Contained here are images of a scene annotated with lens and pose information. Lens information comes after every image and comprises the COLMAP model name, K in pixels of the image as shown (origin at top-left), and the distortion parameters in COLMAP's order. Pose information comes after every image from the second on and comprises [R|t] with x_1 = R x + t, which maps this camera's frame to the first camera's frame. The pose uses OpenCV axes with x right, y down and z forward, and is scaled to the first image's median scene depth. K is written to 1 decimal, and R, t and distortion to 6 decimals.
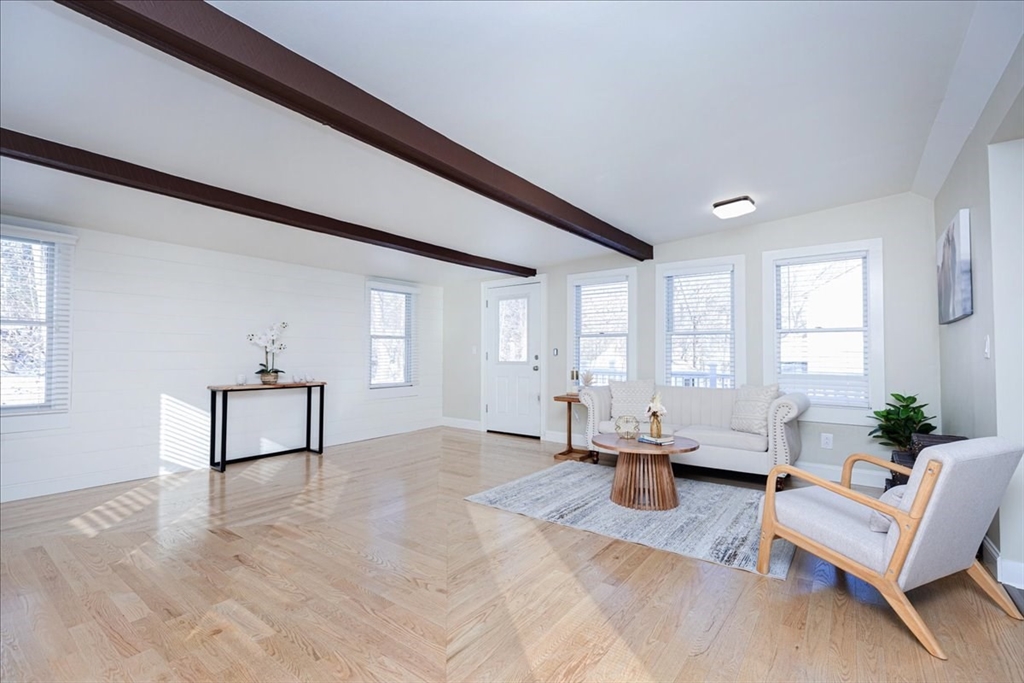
lens RADIAL K [[458.8, 0, 511.9], [0, 458.8, 343.9], [0, 0, 1]] dist [0.009640, -0.002595]
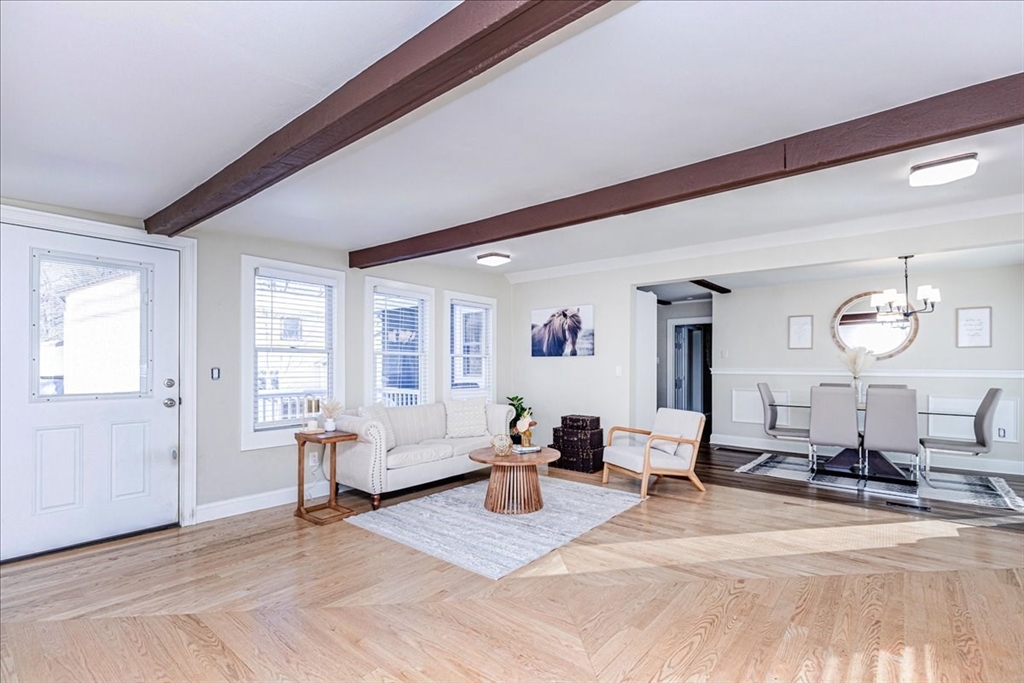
lens RADIAL K [[458.8, 0, 524.0], [0, 458.8, 365.7], [0, 0, 1]] dist [0.009640, -0.002595]
pose [[0.038022, 0.000545, 0.999277, -0.577846], [-0.026749, 0.999642, 0.000472, -0.003957], [-0.998919, -0.026747, 0.038023, 0.645142]]
